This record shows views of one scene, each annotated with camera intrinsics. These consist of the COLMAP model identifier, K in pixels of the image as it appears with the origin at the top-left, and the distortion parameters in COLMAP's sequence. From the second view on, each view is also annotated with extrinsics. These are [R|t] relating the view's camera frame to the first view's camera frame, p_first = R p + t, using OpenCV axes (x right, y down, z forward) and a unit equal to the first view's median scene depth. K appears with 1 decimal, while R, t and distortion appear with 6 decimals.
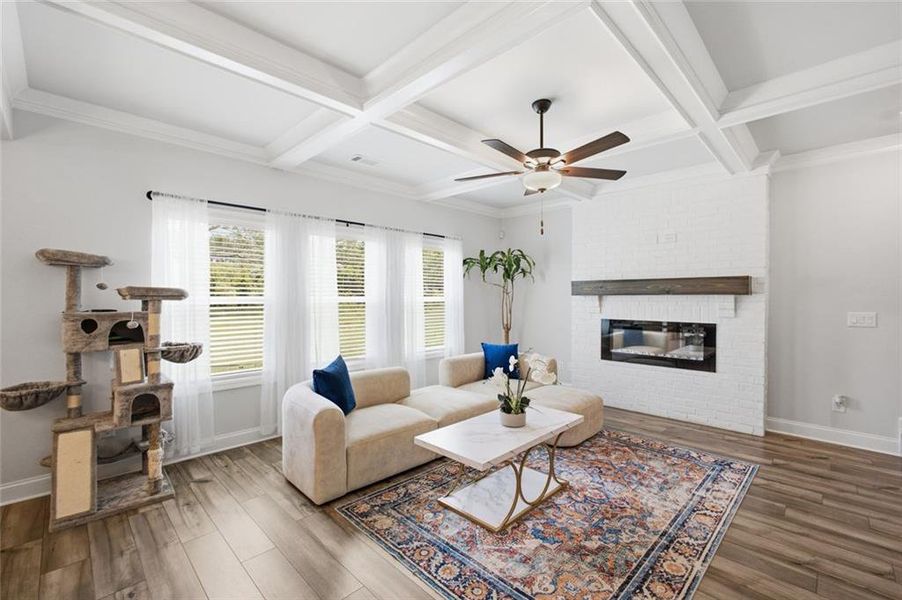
lens RADIAL K [[387.7, 0, 458.4], [0, 387.7, 297.5], [0, 0, 1]] dist [-0.006443, 0.002025]
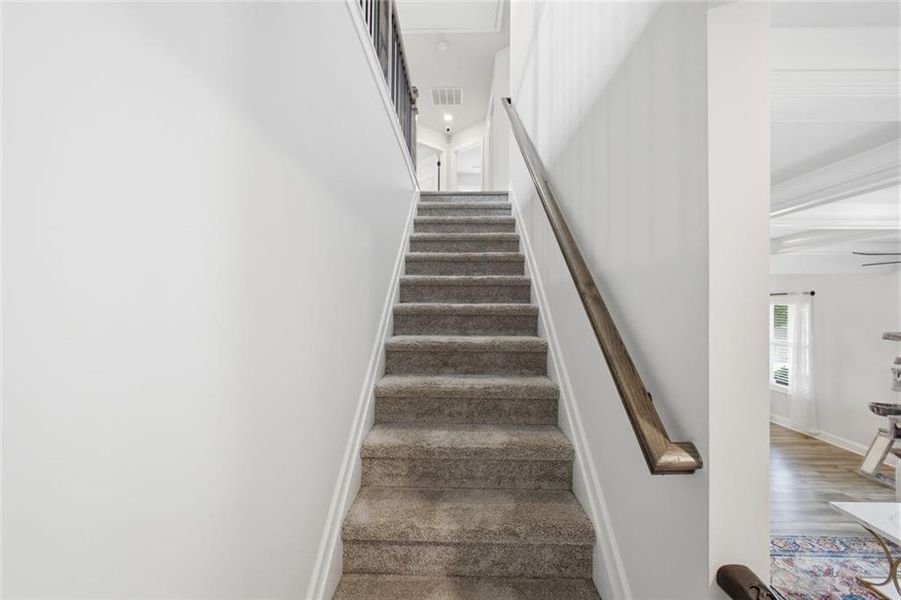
lens RADIAL K [[387.3, 0, 448.9], [0, 387.3, 302.2], [0, 0, 1]] dist [-0.006443, 0.002025]
pose [[-0.726054, -0.007673, -0.687595, 1.797932], [-0.007940, 0.999965, -0.002774, -0.258306], [0.687592, 0.003446, -0.726089, 0.923848]]
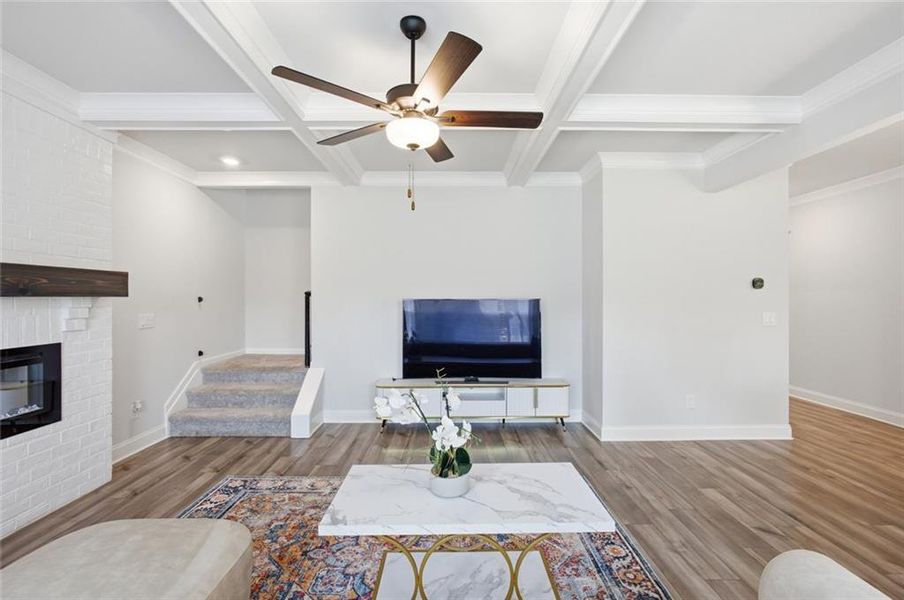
lens RADIAL K [[388.6, 0, 452.4], [0, 388.6, 298.9], [0, 0, 1]] dist [-0.006443, 0.002025]
pose [[-0.698272, 0.000386, 0.715833, -0.390631], [0.004053, 0.999986, 0.003414, -0.004787], [-0.715821, 0.005285, -0.698264, 1.675460]]
